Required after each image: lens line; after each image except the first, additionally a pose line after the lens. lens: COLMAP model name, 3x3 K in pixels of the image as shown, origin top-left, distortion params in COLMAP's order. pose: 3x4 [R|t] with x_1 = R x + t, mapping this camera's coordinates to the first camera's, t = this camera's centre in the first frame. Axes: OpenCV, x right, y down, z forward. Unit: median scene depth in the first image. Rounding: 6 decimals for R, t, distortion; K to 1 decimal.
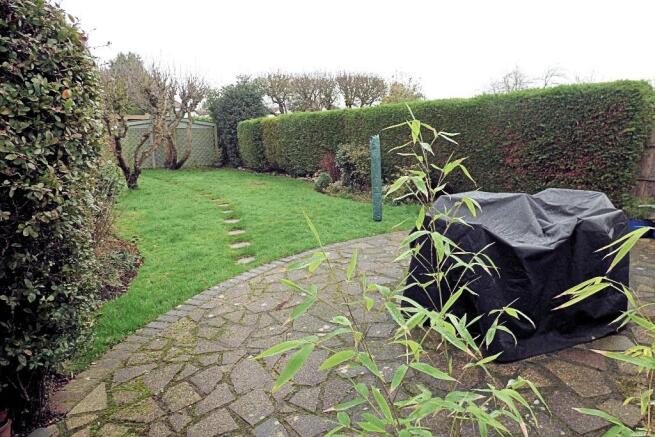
lens RADIAL K [[390.4, 0, 328.4], [0, 390.4, 218.3], [0, 0, 1]] dist [-0.022572, -0.002252]
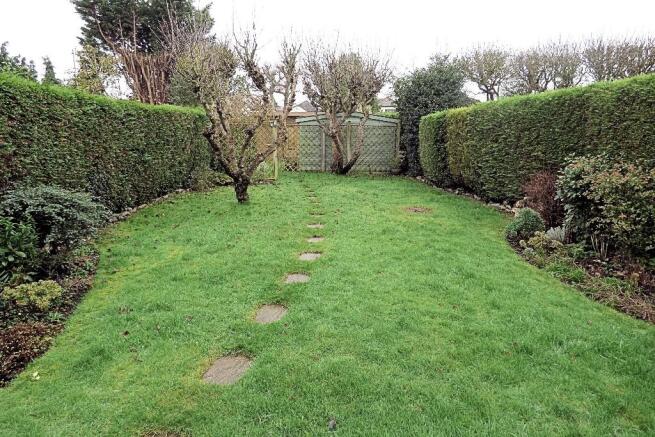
lens RADIAL K [[390.4, 0, 326.9], [0, 390.4, 220.5], [0, 0, 1]] dist [-0.022572, -0.002252]
pose [[0.853116, 0.124373, -0.506680, 0.015296], [-0.121570, 0.991825, 0.038768, -0.056788], [0.507360, 0.028524, 0.861262, 0.270439]]
